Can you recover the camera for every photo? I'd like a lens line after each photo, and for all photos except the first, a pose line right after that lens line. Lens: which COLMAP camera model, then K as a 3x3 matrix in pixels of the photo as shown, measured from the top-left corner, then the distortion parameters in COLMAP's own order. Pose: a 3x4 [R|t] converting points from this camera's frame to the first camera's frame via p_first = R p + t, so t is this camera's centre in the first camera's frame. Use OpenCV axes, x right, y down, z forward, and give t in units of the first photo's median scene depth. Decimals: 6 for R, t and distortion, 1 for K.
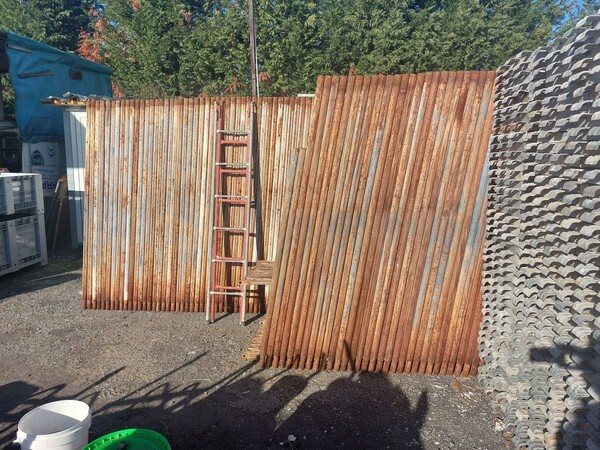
lens RADIAL K [[431.9, 0, 304.2], [0, 431.9, 221.2], [0, 0, 1]] dist [0.065661, -0.067630]
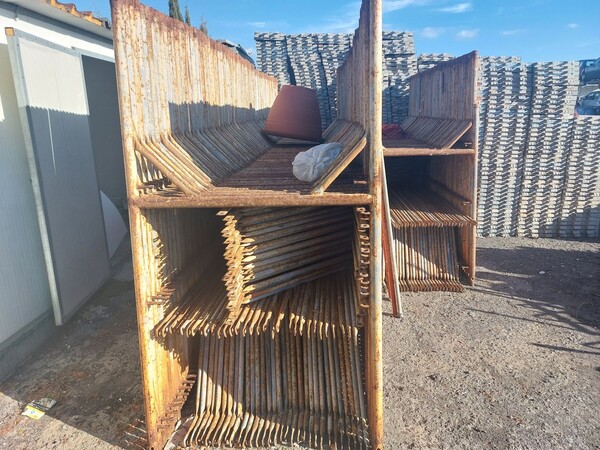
lens RADIAL K [[431.9, 0, 309.0], [0, 431.9, 224.0], [0, 0, 1]] dist [0.065661, -0.067630]
pose [[-0.072350, -0.242910, 0.967347, -1.233346], [0.163520, 0.953876, 0.251758, -0.221499], [-0.983884, 0.176395, -0.029292, 1.474717]]
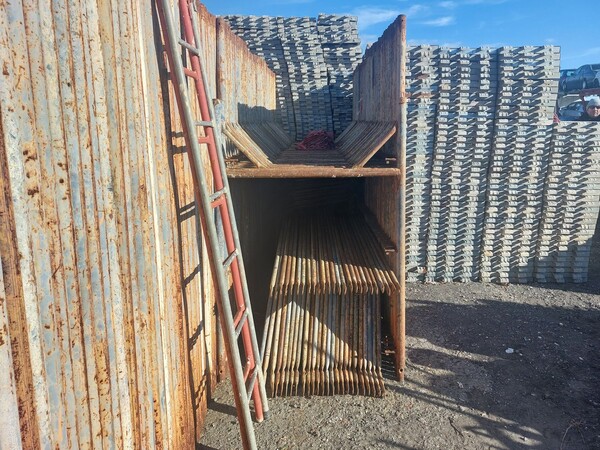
lens RADIAL K [[431.9, 0, 313.1], [0, 431.9, 223.4], [0, 0, 1]] dist [0.065661, -0.067630]
pose [[-0.107613, -0.222876, 0.968889, -0.792377], [0.153349, 0.959164, 0.237671, -0.152205], [-0.982295, 0.174154, -0.069041, 1.171443]]
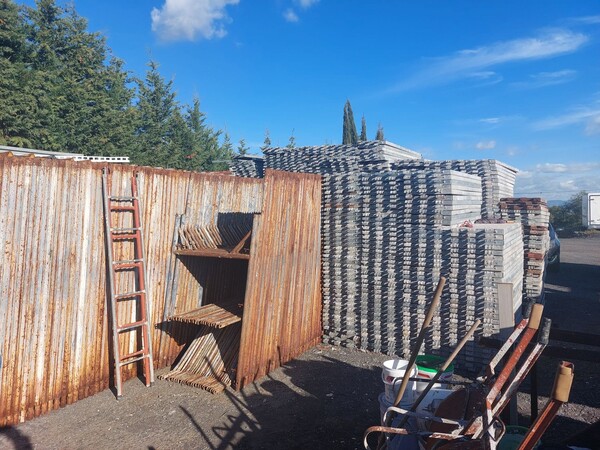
lens RADIAL K [[431.9, 0, 315.3], [0, 431.9, 216.5], [0, 0, 1]] dist [0.065661, -0.067630]
pose [[0.407544, -0.019288, 0.912982, -1.142313], [0.135781, 0.989943, -0.039697, -0.075385], [-0.903034, 0.140144, 0.406065, 0.227404]]
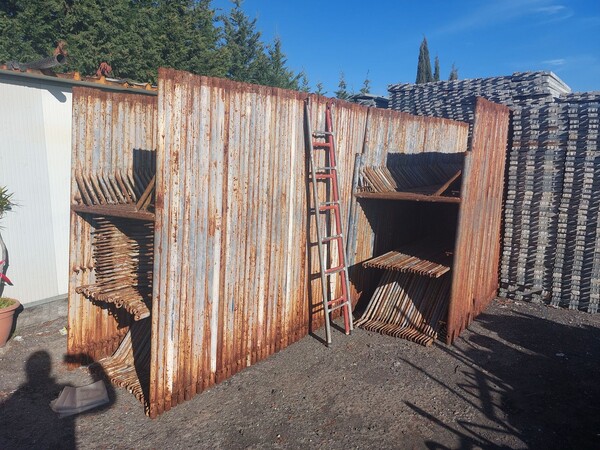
lens RADIAL K [[431.9, 0, 311.8], [0, 431.9, 221.8], [0, 0, 1]] dist [0.065661, -0.067630]
pose [[0.502671, -0.124449, 0.855473, -1.226325], [0.127088, 0.989470, 0.069266, -0.106691], [-0.855085, 0.073902, 0.513194, 0.701271]]
